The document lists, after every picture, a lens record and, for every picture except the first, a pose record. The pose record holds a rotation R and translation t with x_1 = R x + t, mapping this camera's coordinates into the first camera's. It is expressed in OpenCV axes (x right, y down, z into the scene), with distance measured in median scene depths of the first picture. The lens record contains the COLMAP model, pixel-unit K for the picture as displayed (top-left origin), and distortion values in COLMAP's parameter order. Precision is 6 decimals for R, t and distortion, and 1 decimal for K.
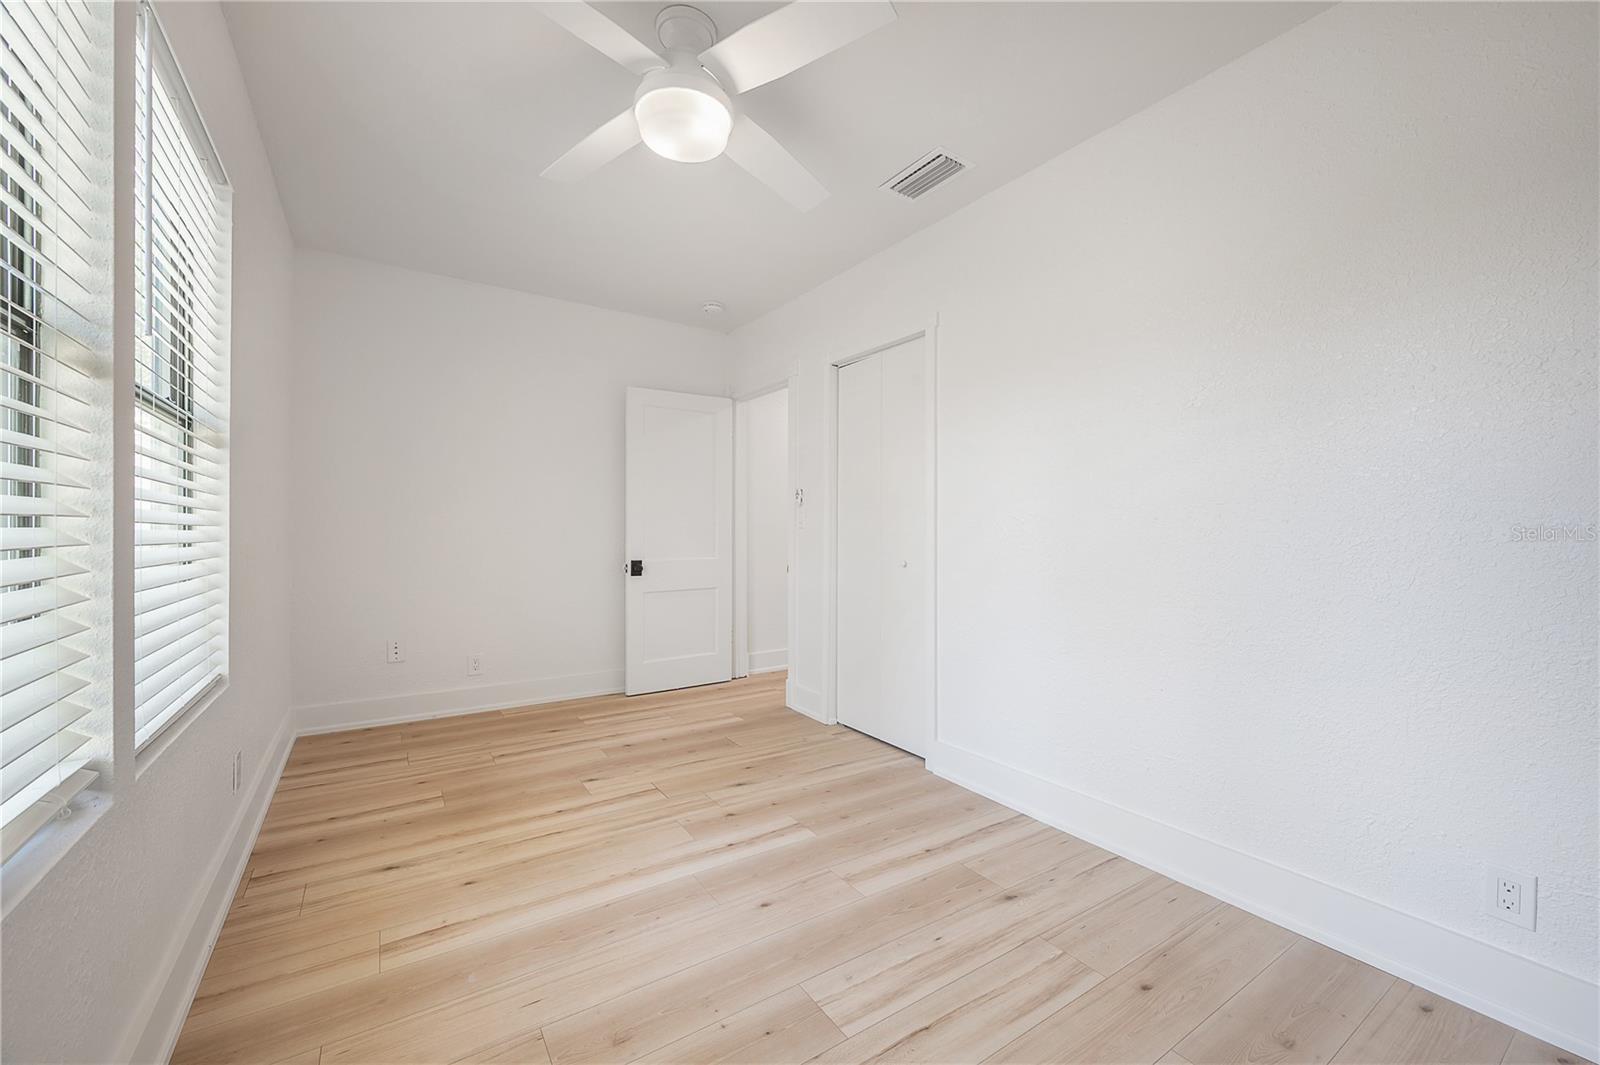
lens RADIAL K [[639.2, 0, 806.3], [0, 639.2, 531.4], [0, 0, 1]] dist [-0.003455, 0.000079]
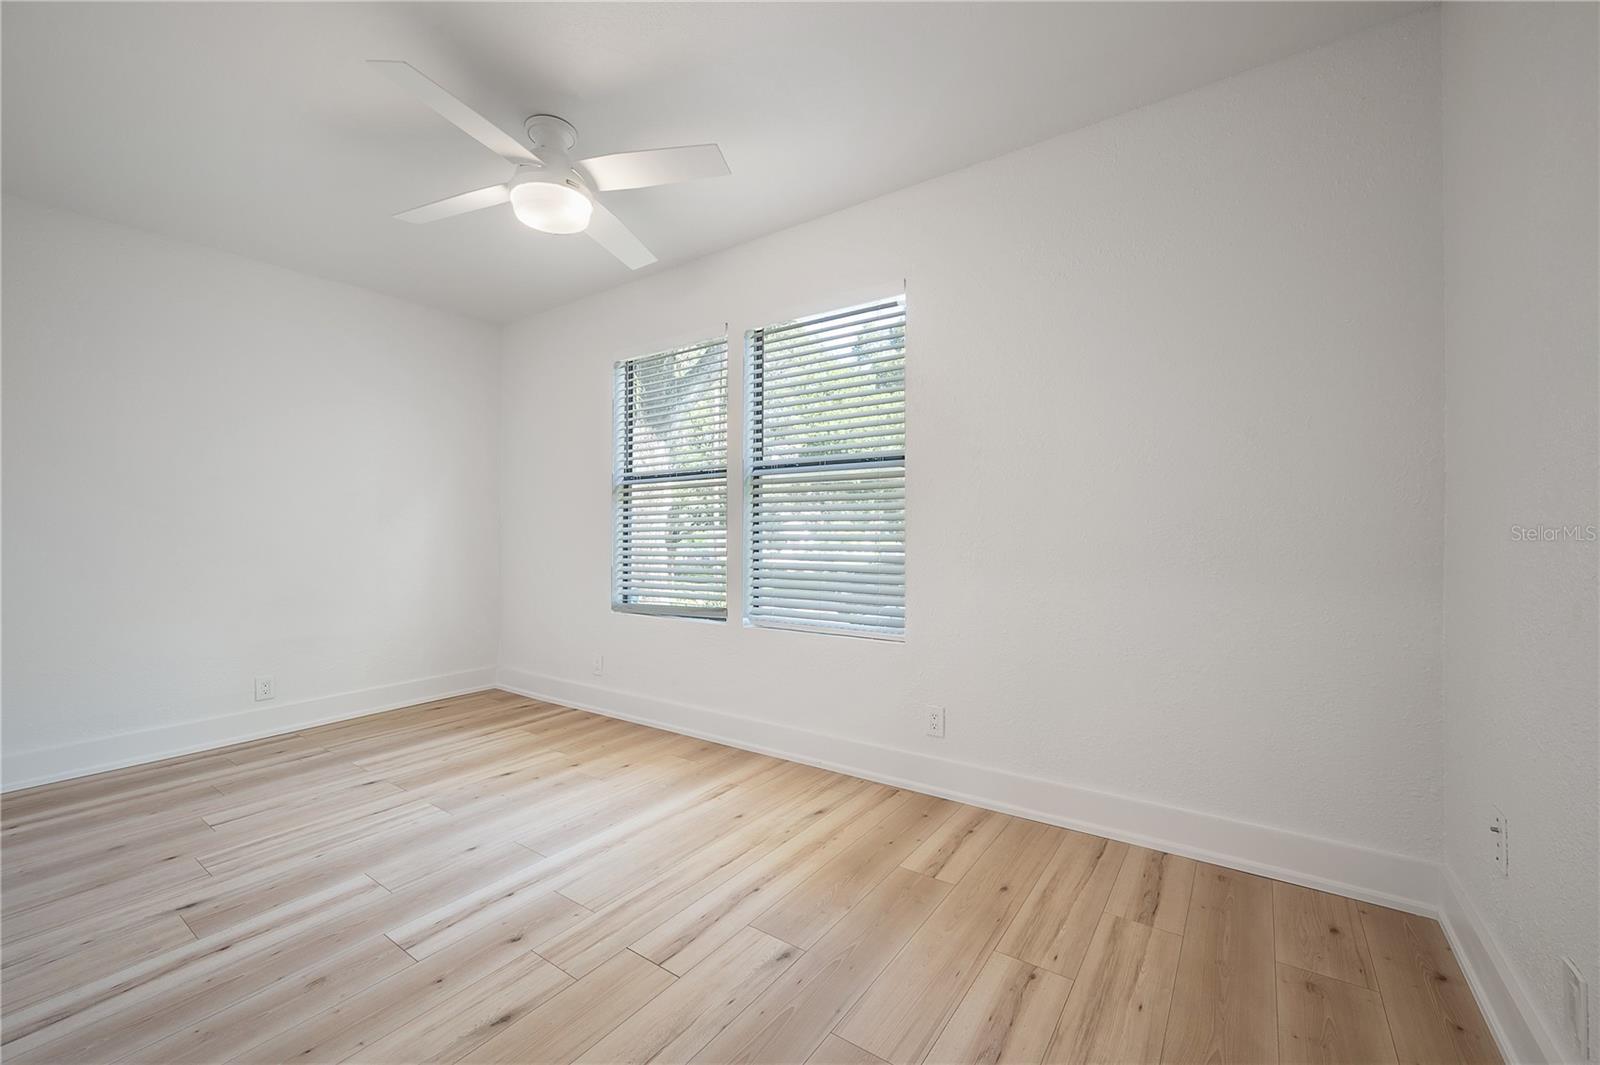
lens RADIAL K [[639.2, 0, 806.3], [0, 639.2, 531.4], [0, 0, 1]] dist [-0.003455, 0.000079]
pose [[-0.932677, -0.006289, -0.360659, -0.167869], [-0.003517, 0.999959, -0.008342, 0.007859], [0.360696, -0.006512, -0.932661, 1.842761]]
